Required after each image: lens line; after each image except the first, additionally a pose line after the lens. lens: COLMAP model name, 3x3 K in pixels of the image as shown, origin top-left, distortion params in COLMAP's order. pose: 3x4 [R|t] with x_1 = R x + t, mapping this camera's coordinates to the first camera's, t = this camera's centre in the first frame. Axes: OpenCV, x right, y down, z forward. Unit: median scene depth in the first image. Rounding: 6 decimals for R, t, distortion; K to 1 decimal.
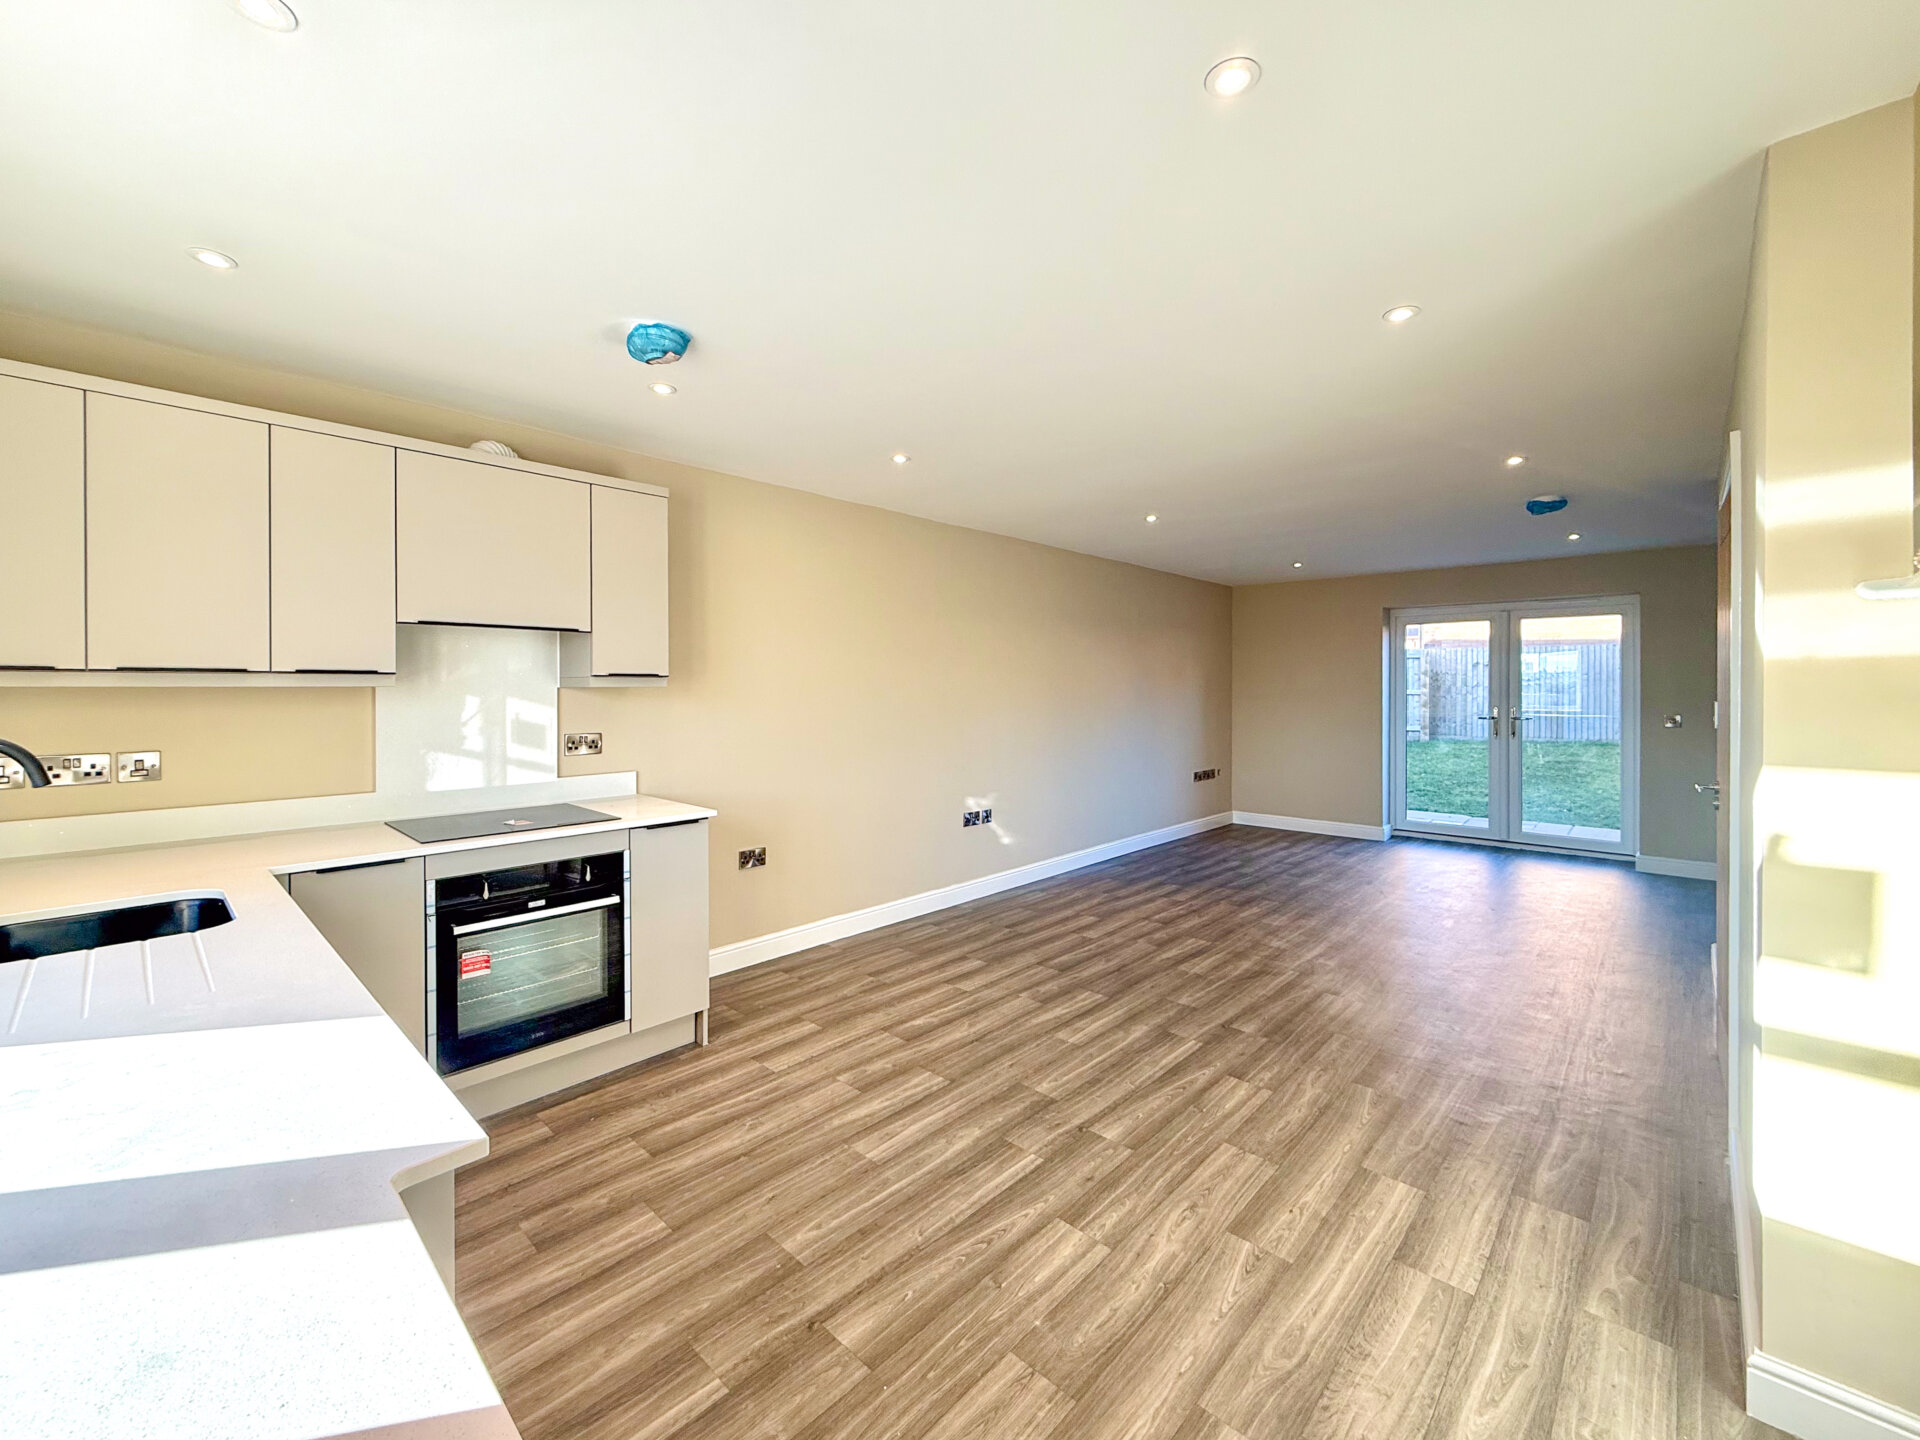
lens RADIAL K [[795.9, 0, 961.2], [0, 795.9, 673.1], [0, 0, 1]] dist [0.002312, -0.000074]
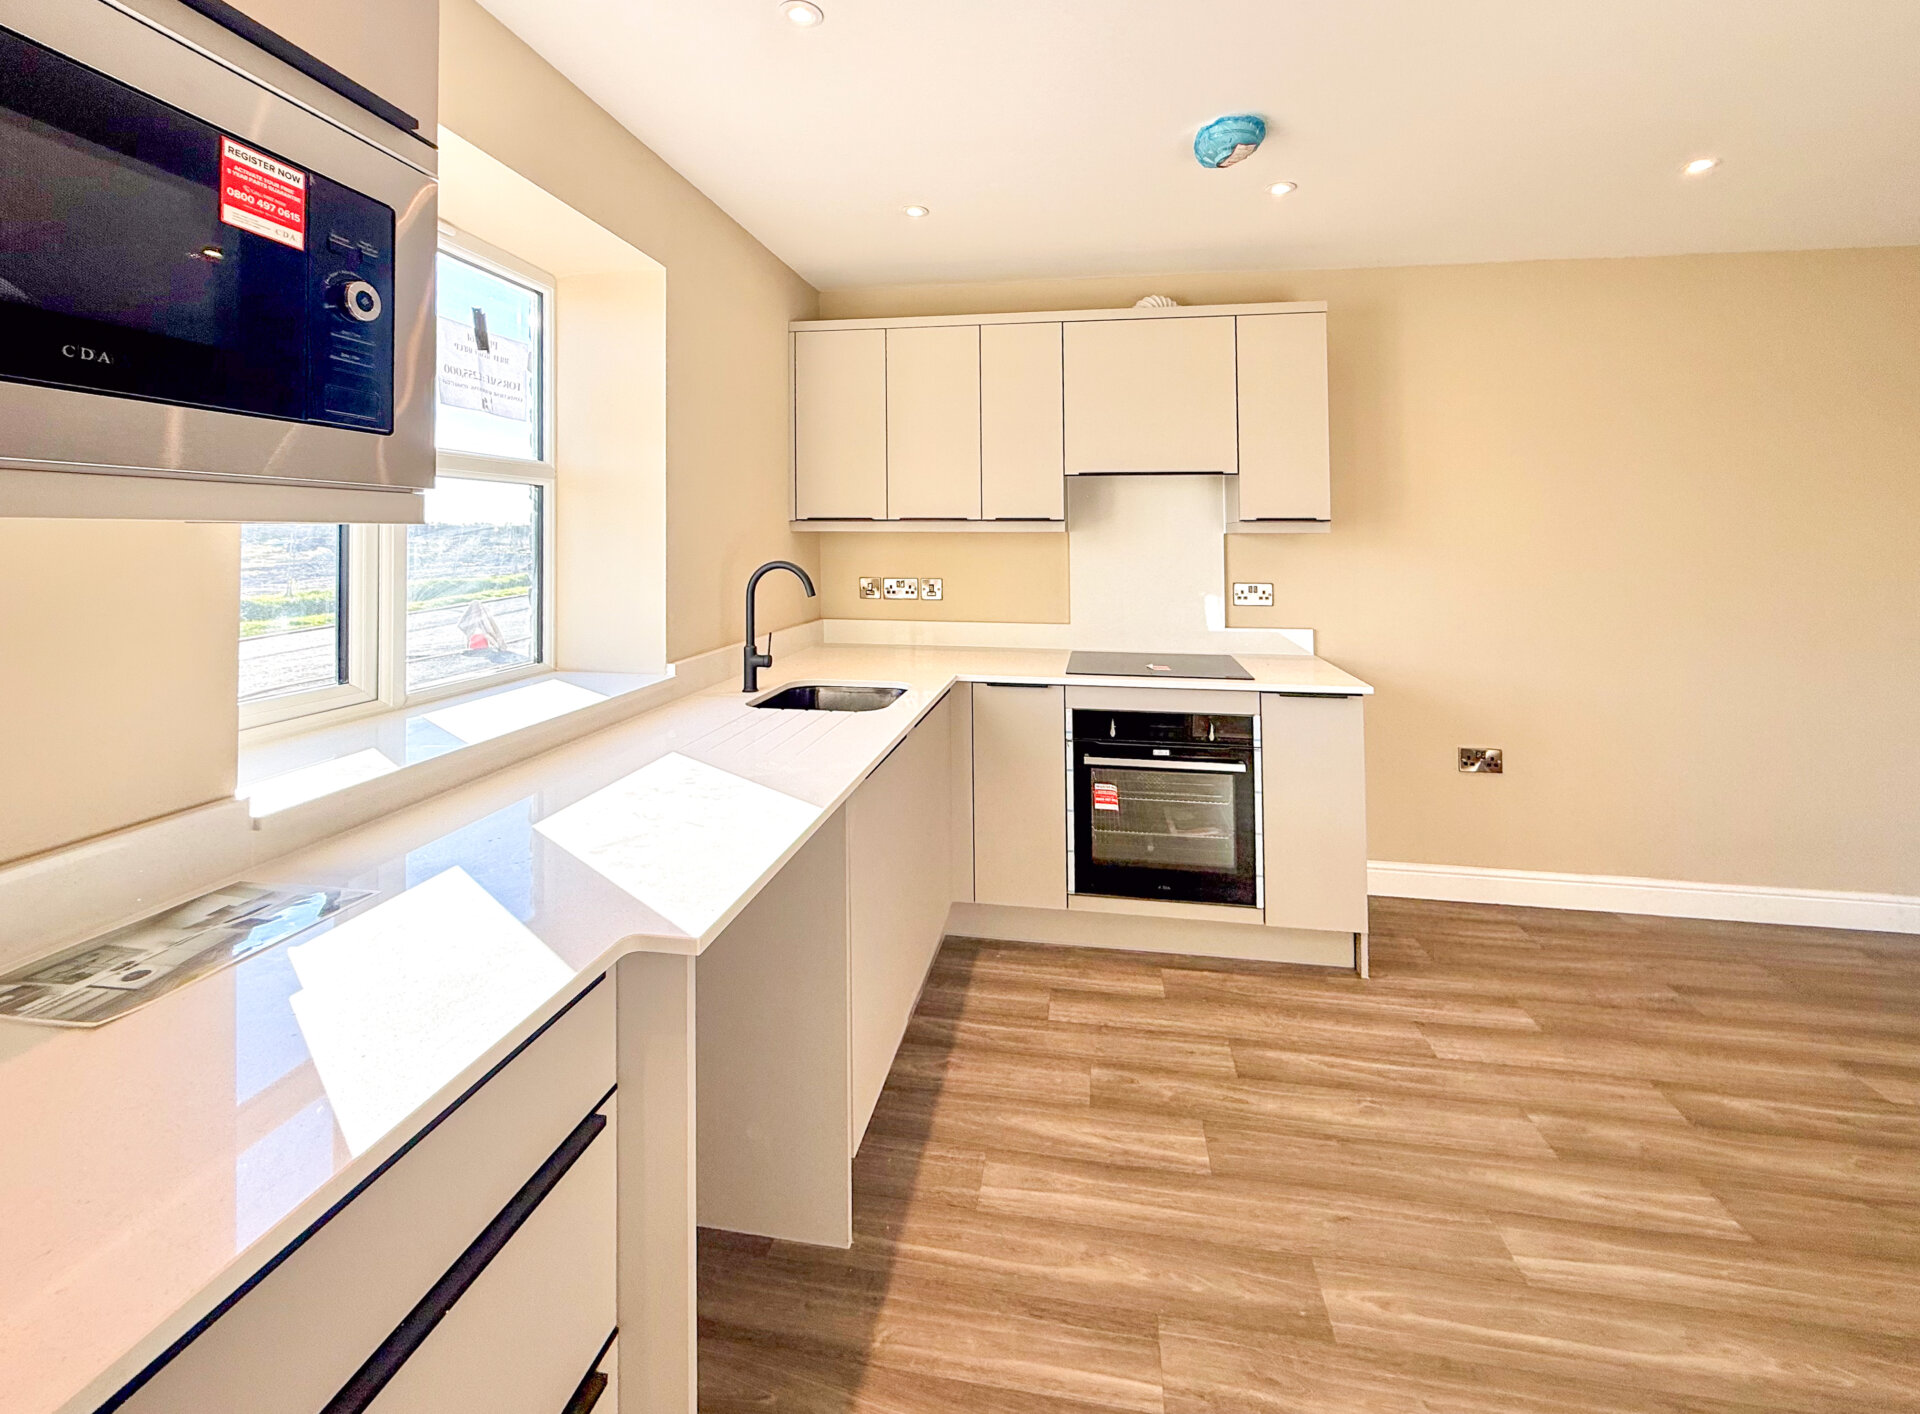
lens RADIAL K [[827.0, 0, 950.9], [0, 827.0, 508.3], [0, 0, 1]] dist [0.006117, -0.000443]
pose [[0.551758, -0.026928, -0.833569, 0.188851], [0.011222, 0.999628, -0.024865, 0.011037], [0.833929, 0.004365, 0.551855, 0.223354]]
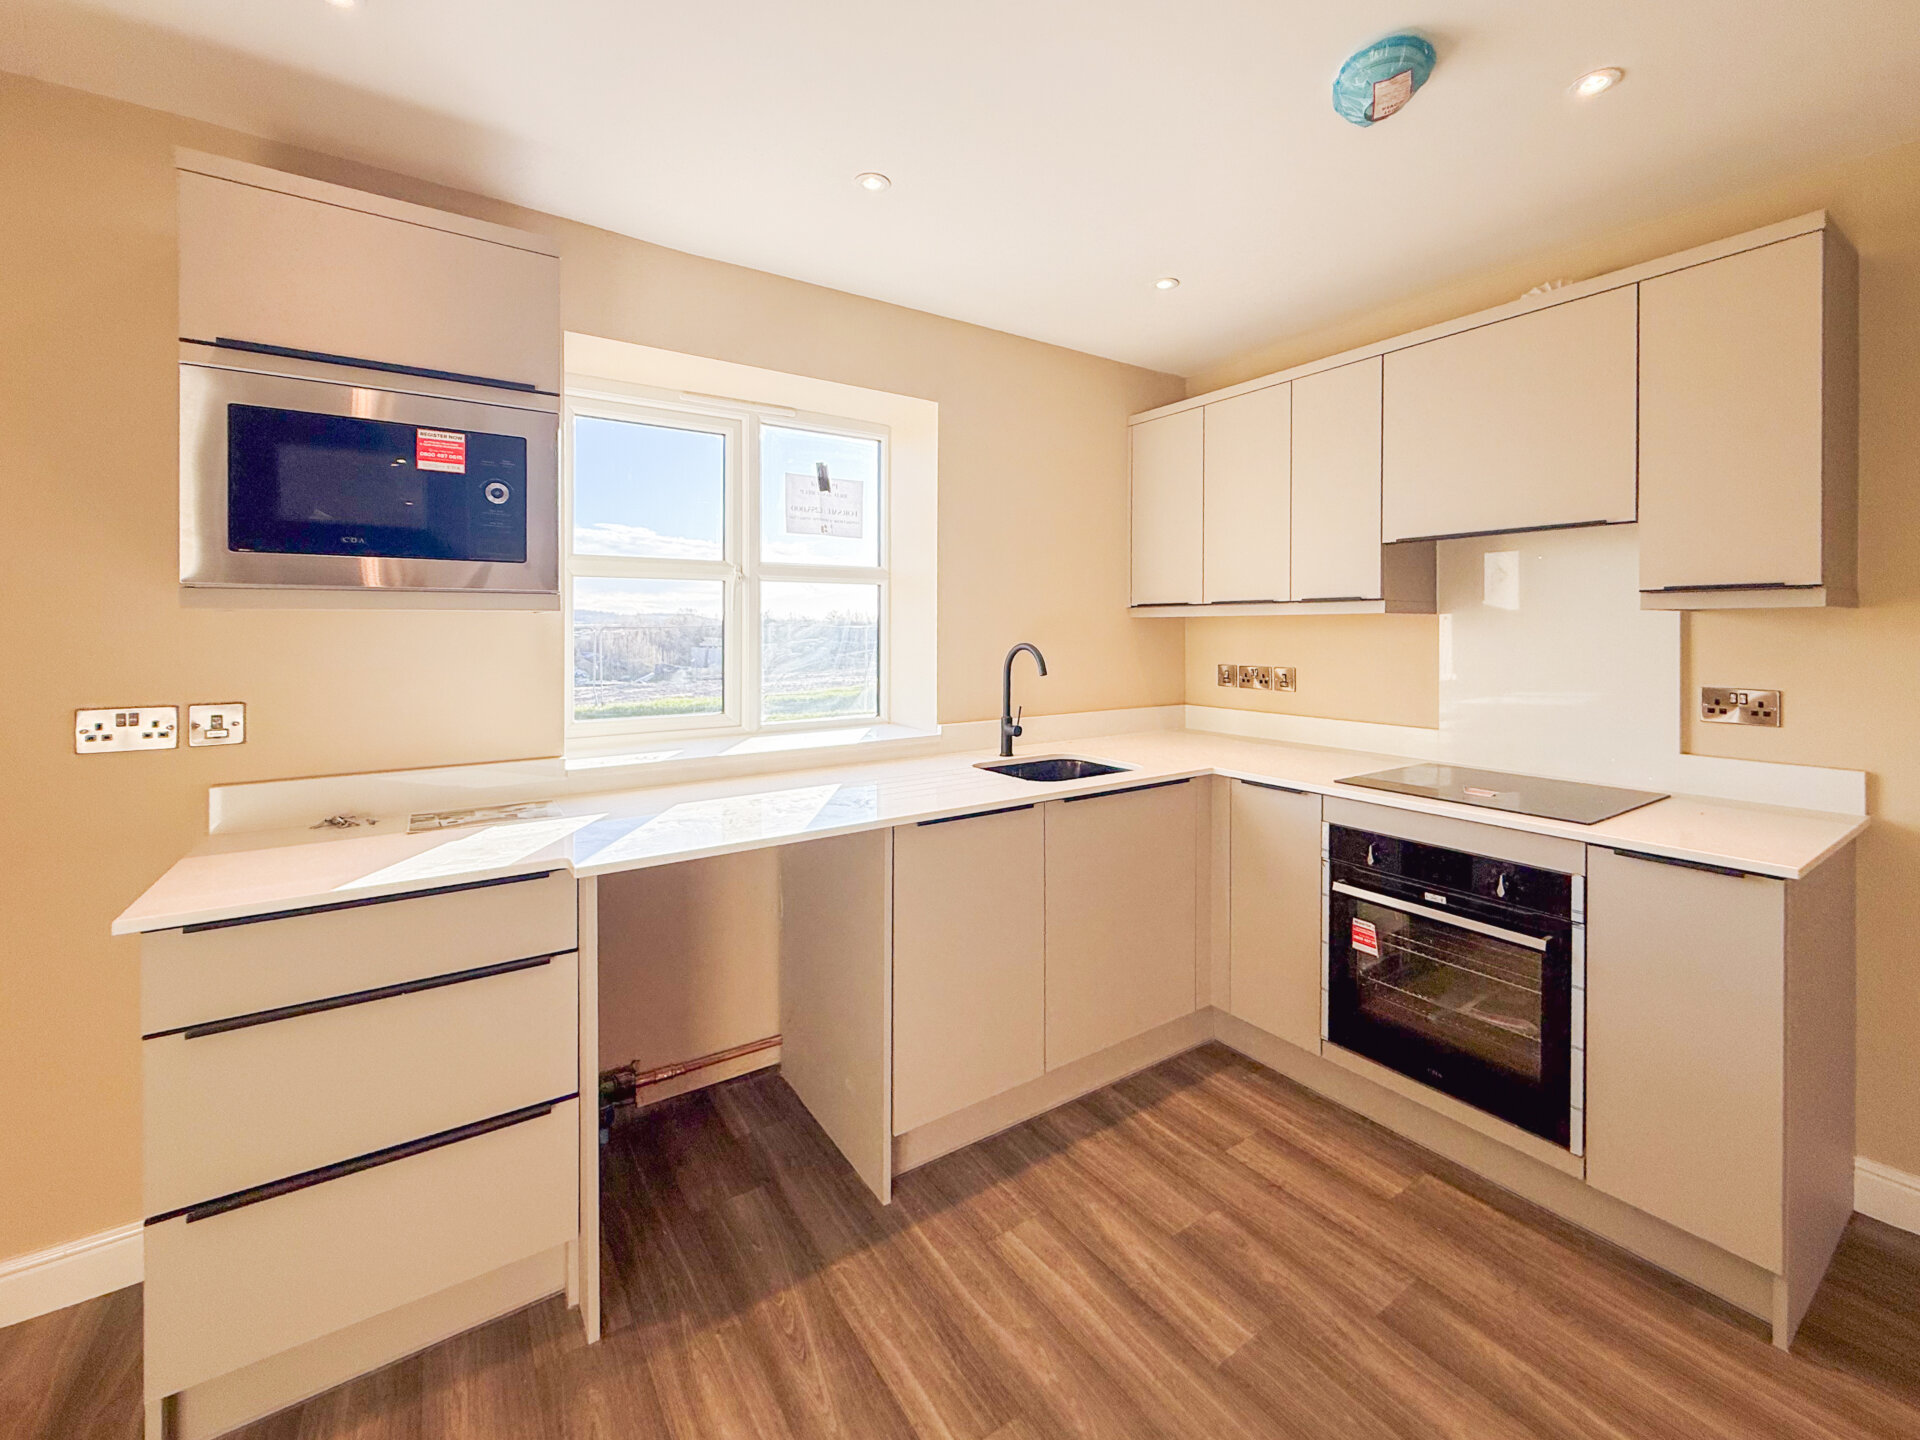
lens RADIAL K [[795.9, 0, 955.7], [0, 795.9, 620.7], [0, 0, 1]] dist [0.002312, -0.000074]
pose [[-0.216901, -0.009653, -0.976146, 0.311917], [0.017120, 0.999760, -0.013690, 0.030371], [0.976043, -0.019681, -0.216684, 0.744446]]
